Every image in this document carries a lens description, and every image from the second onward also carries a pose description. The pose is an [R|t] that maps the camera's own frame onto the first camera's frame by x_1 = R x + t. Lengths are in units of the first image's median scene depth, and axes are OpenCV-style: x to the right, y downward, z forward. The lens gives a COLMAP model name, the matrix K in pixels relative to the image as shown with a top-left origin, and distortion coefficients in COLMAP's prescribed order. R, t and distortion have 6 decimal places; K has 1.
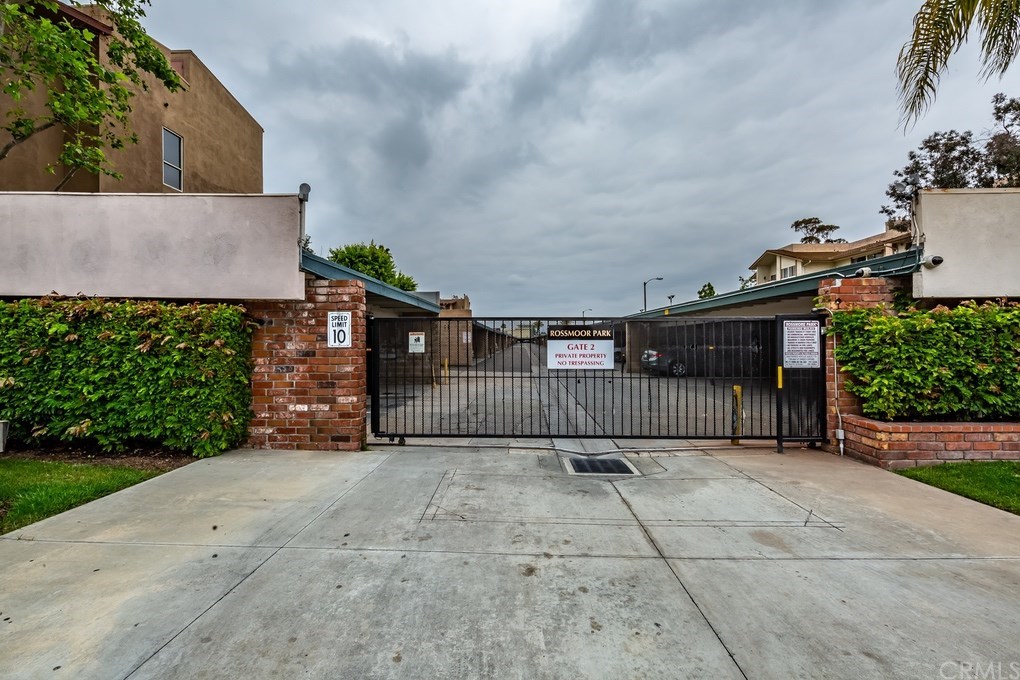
lens RADIAL K [[436.1, 0, 509.2], [0, 436.1, 336.8], [0, 0, 1]] dist [0.014432, -0.001220]
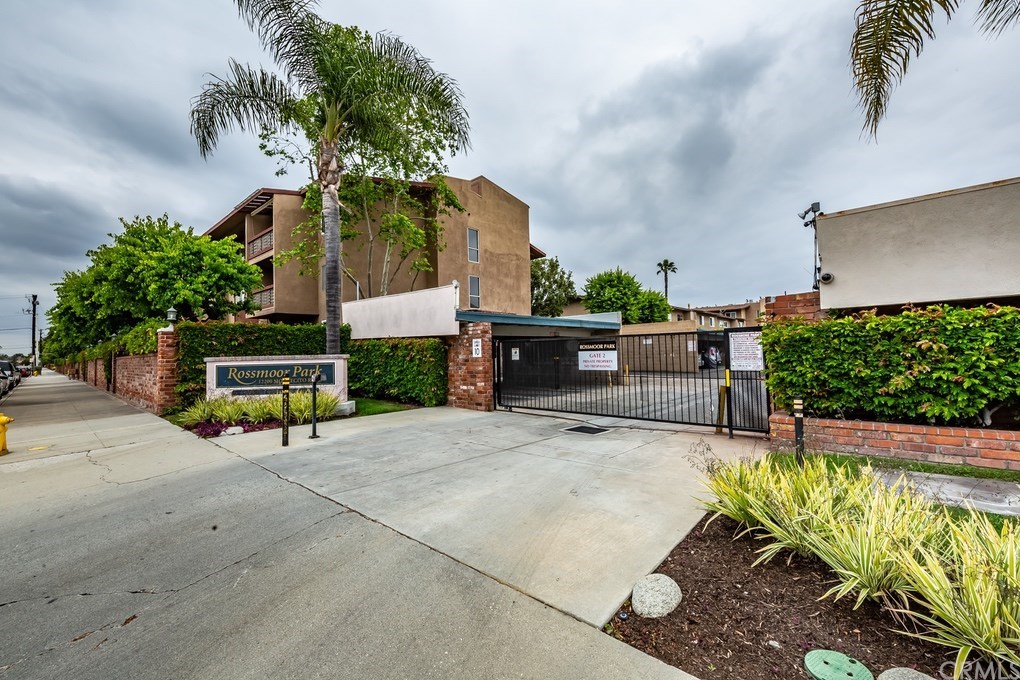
lens RADIAL K [[436.1, 0, 513.2], [0, 436.1, 341.2], [0, 0, 1]] dist [0.014432, -0.001220]
pose [[0.753532, -0.032738, -0.656596, 0.995210], [0.027164, 0.999457, -0.018659, -0.006629], [0.656850, -0.003776, 0.754012, -0.354790]]
